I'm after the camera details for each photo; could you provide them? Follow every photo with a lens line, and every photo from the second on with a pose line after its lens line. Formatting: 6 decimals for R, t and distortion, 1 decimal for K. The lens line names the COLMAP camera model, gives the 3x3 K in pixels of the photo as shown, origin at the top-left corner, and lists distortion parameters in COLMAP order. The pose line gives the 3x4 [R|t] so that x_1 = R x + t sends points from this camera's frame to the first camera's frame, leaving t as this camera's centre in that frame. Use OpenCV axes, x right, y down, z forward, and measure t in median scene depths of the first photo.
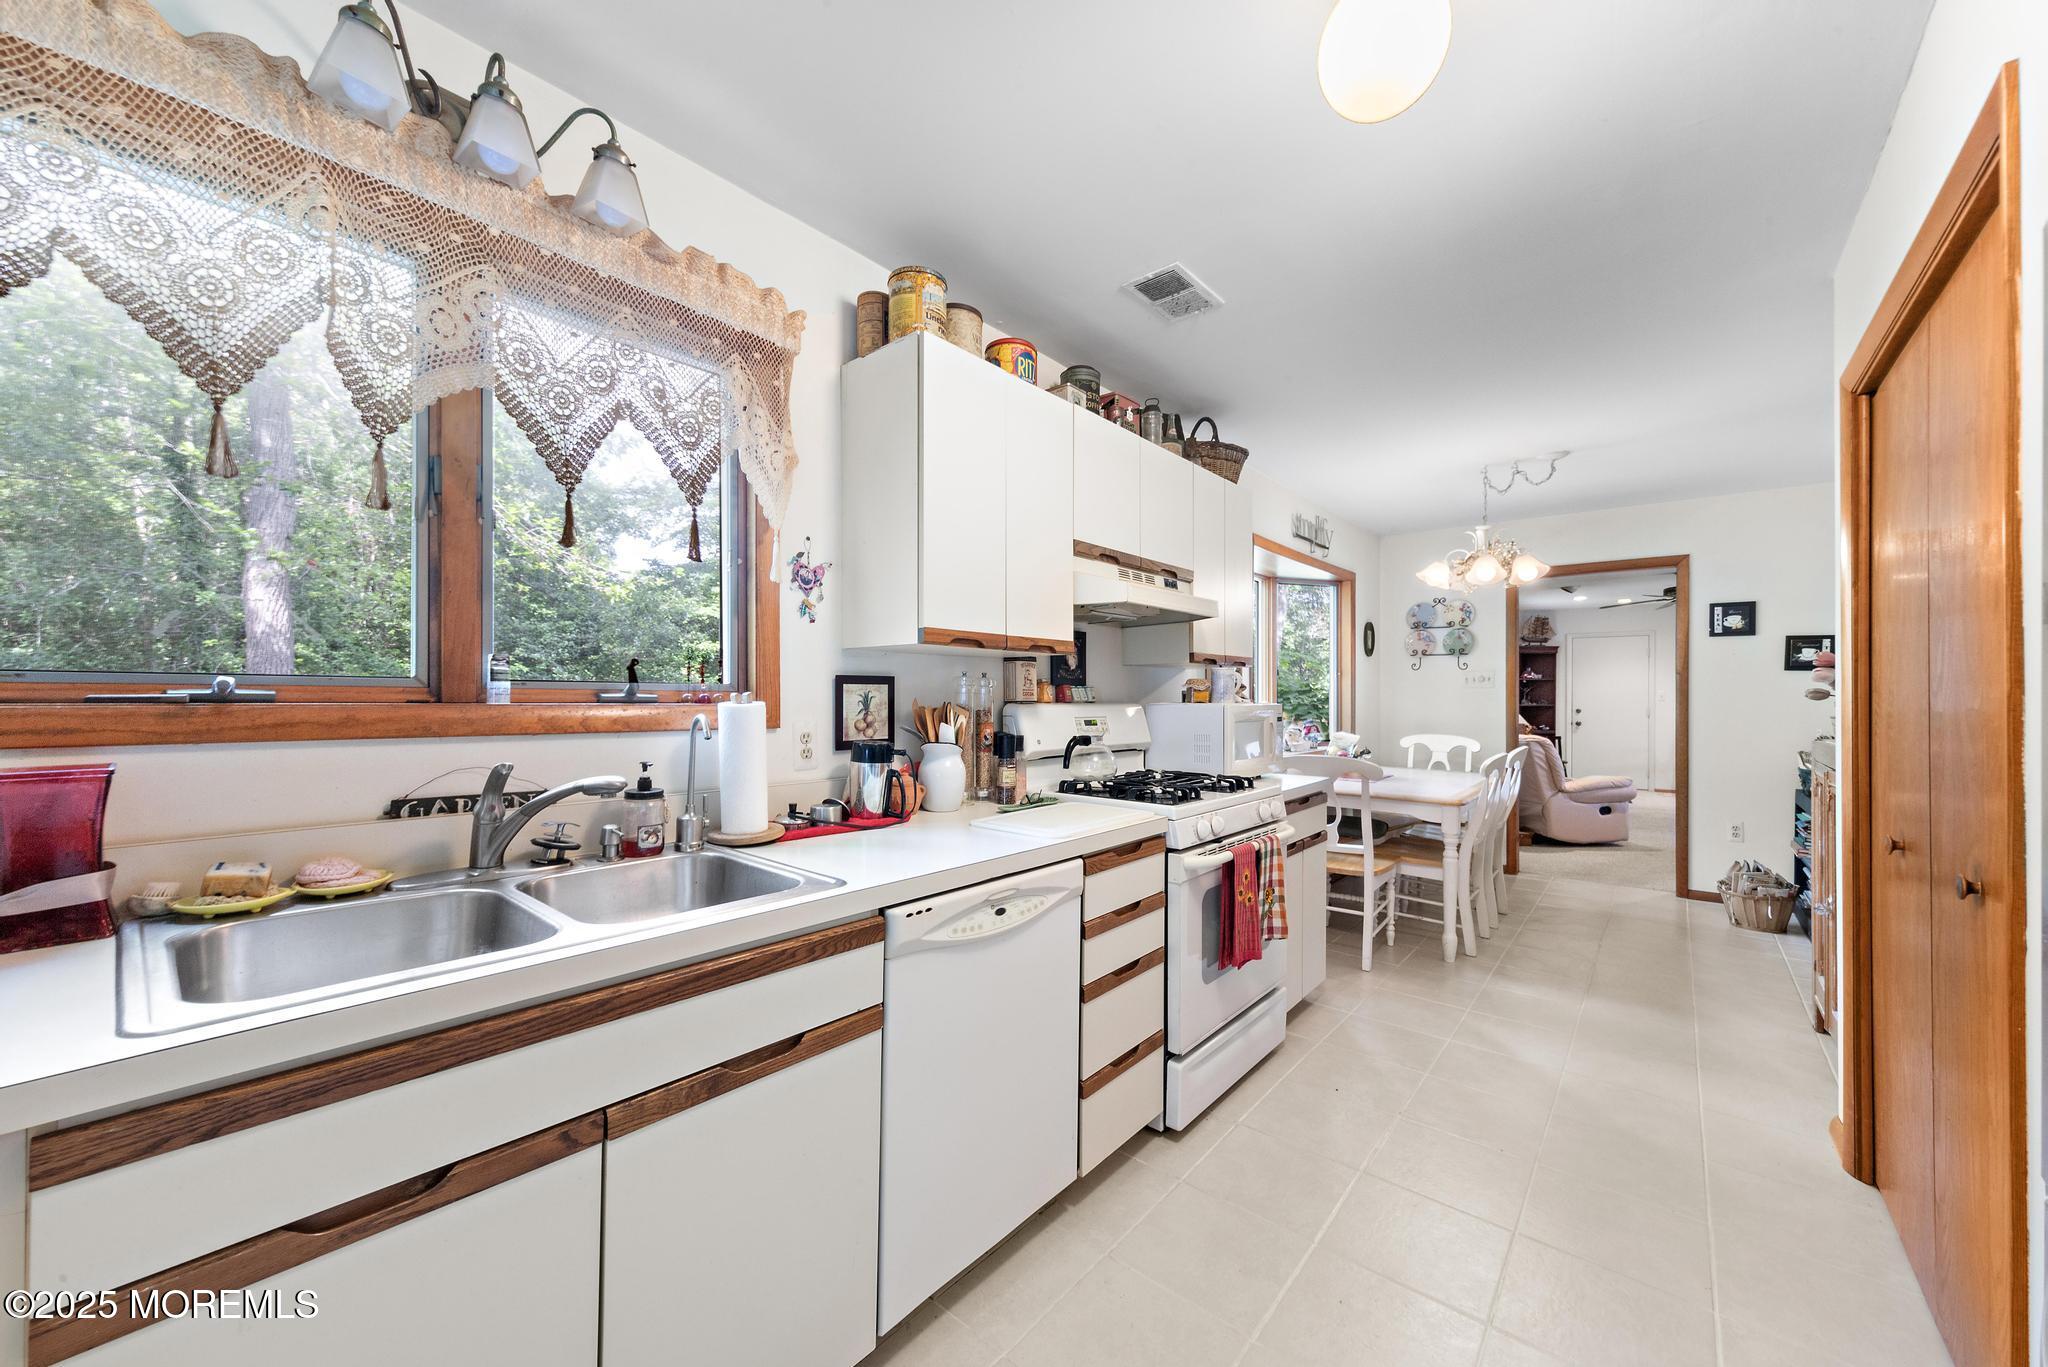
lens RADIAL K [[750.1, 0, 1021.8], [0, 750.1, 699.9], [0, 0, 1]] dist [0.006536, -0.000411]
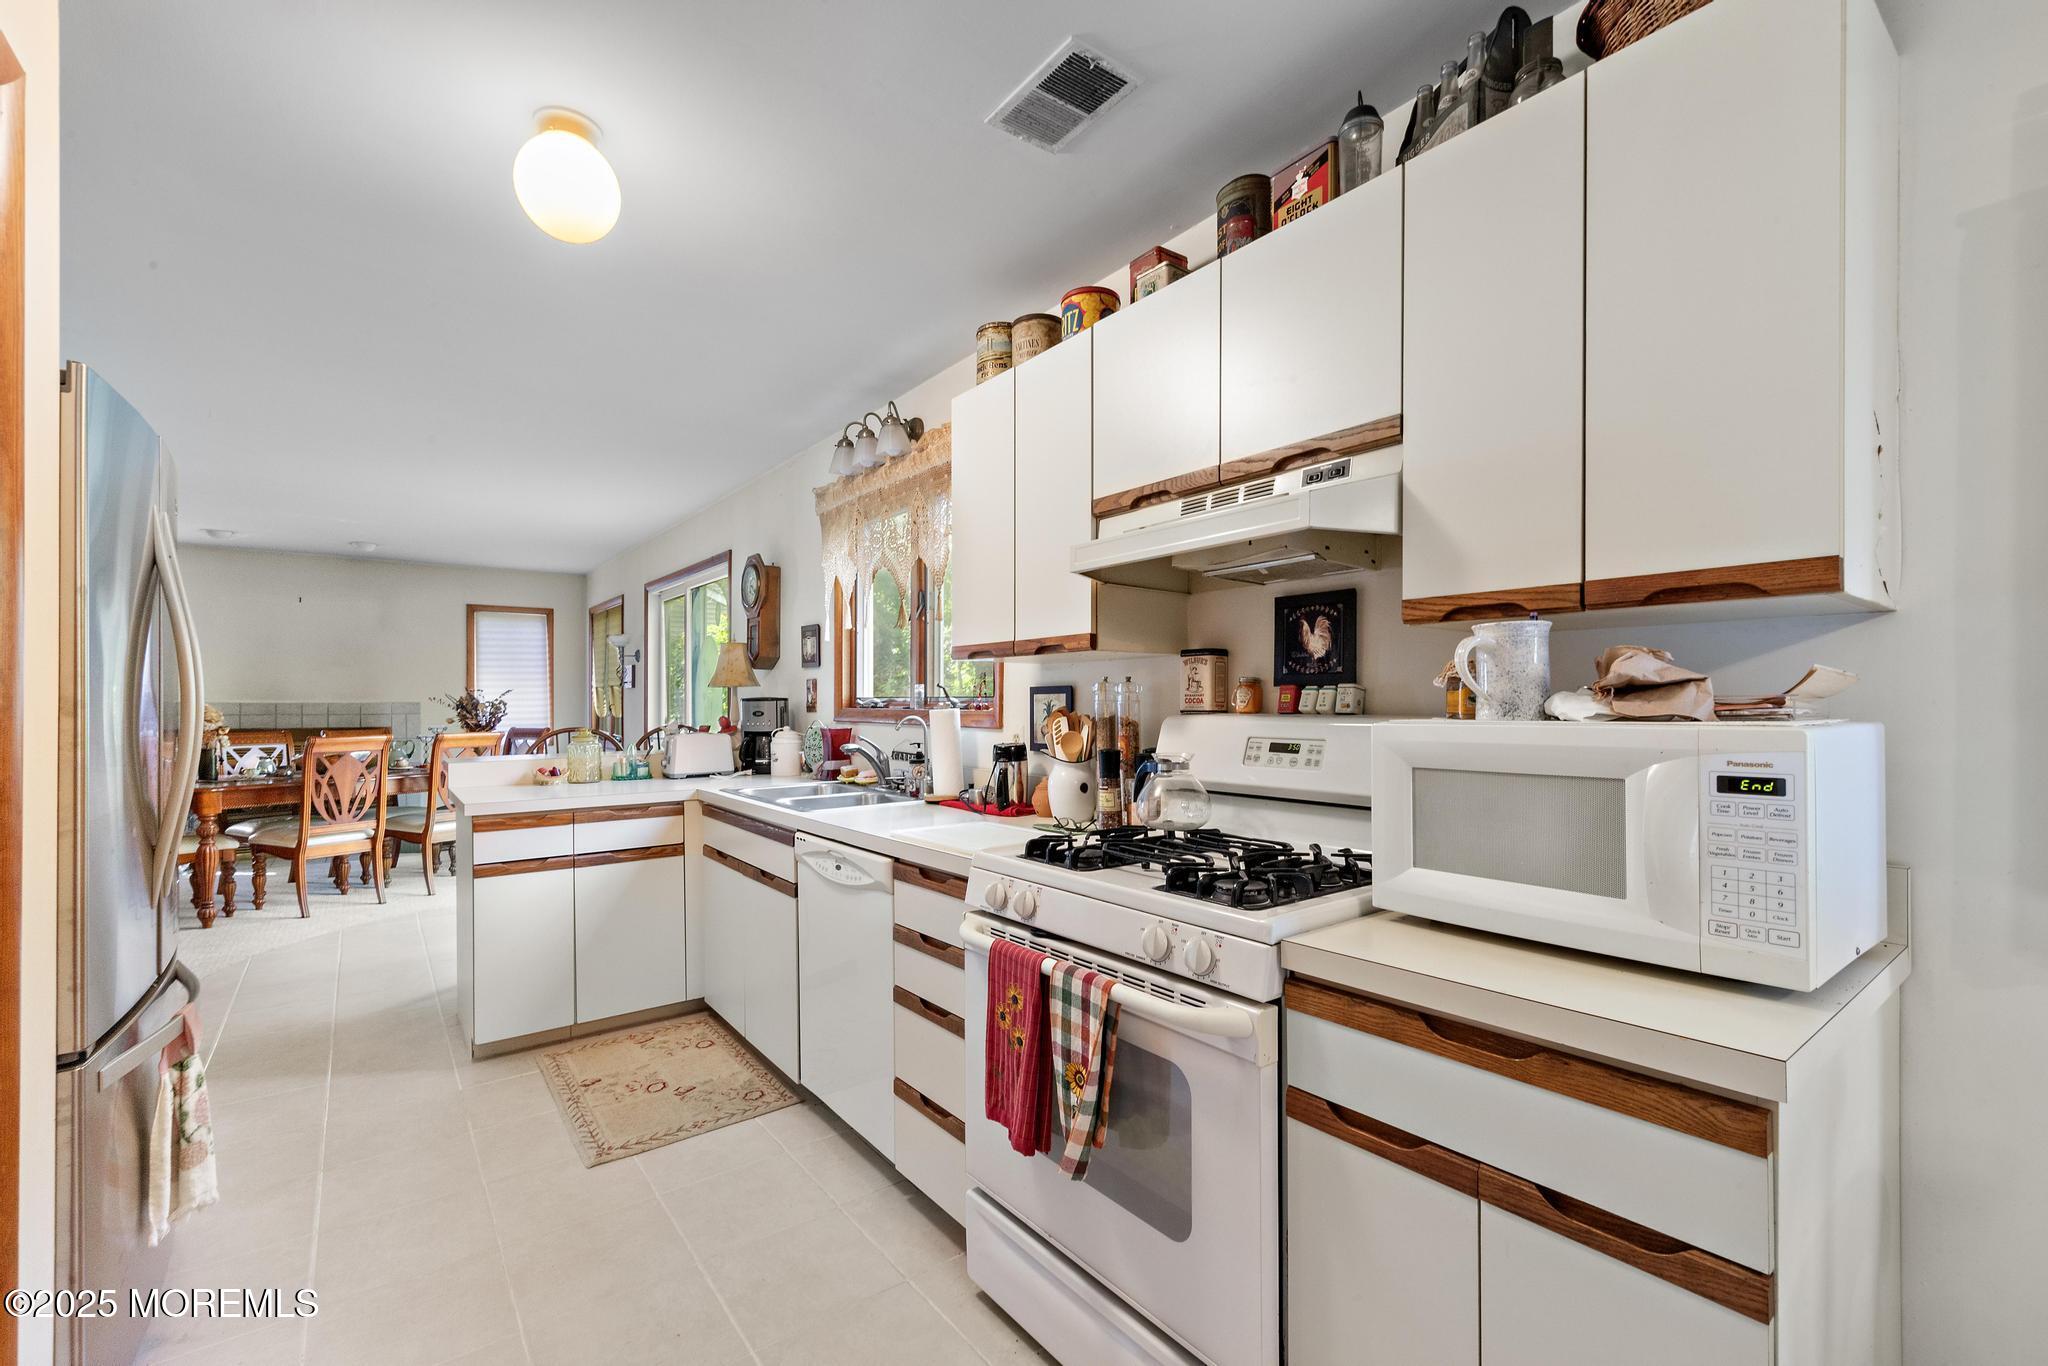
lens RADIAL K [[847.9, 0, 999.7], [0, 847.9, 701.7], [0, 0, 1]] dist [0.004038, 0.000405]
pose [[-0.212620, -0.004183, -0.977126, 0.612985], [-0.001952, 0.999991, -0.003856, -0.002270], [0.977133, 0.001088, -0.212626, 0.710924]]
